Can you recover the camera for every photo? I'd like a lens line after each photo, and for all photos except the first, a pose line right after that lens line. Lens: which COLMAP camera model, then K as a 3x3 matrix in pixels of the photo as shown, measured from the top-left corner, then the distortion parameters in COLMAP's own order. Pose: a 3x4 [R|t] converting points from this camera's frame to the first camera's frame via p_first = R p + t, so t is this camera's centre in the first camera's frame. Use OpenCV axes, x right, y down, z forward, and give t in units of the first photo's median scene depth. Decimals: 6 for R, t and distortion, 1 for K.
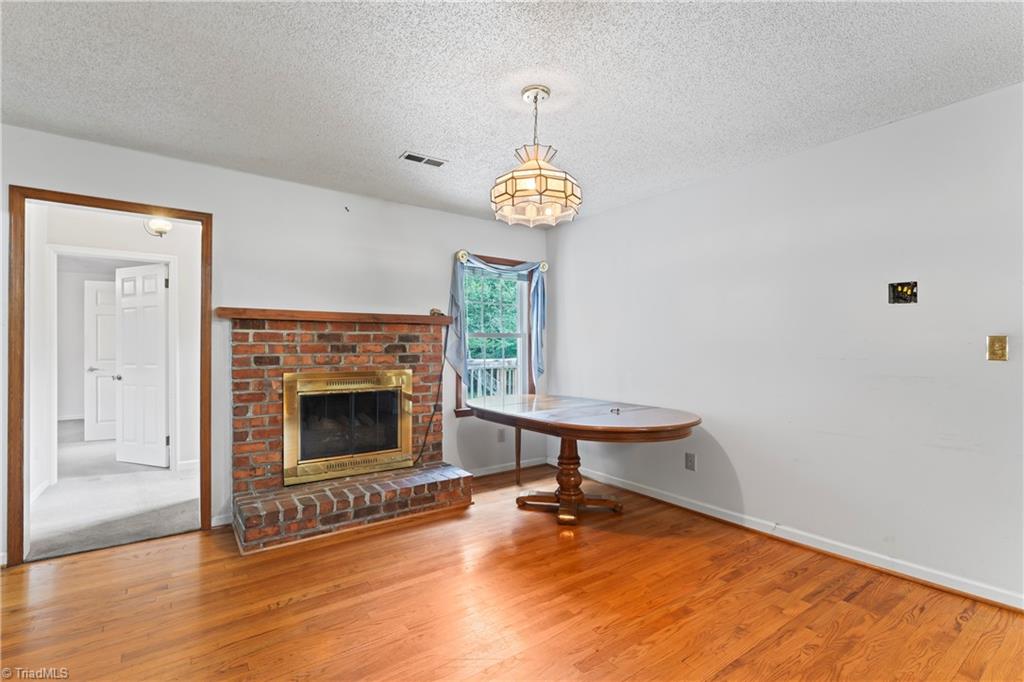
lens RADIAL K [[467.0, 0, 508.0], [0, 467.0, 346.3], [0, 0, 1]] dist [-0.005947, 0.000803]
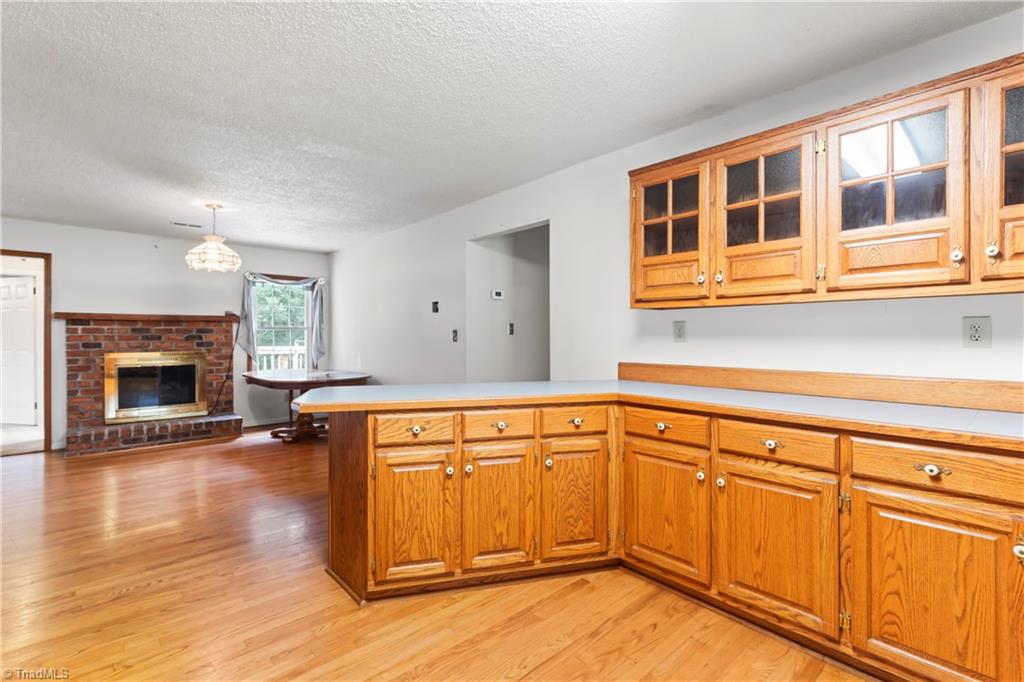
lens RADIAL K [[467.0, 0, 515.4], [0, 467.0, 336.6], [0, 0, 1]] dist [-0.005947, 0.000803]
pose [[0.993834, -0.003989, 0.110808, 0.714500], [0.003883, 0.999992, 0.001177, 0.004448], [-0.110812, -0.000740, 0.993841, -0.706145]]
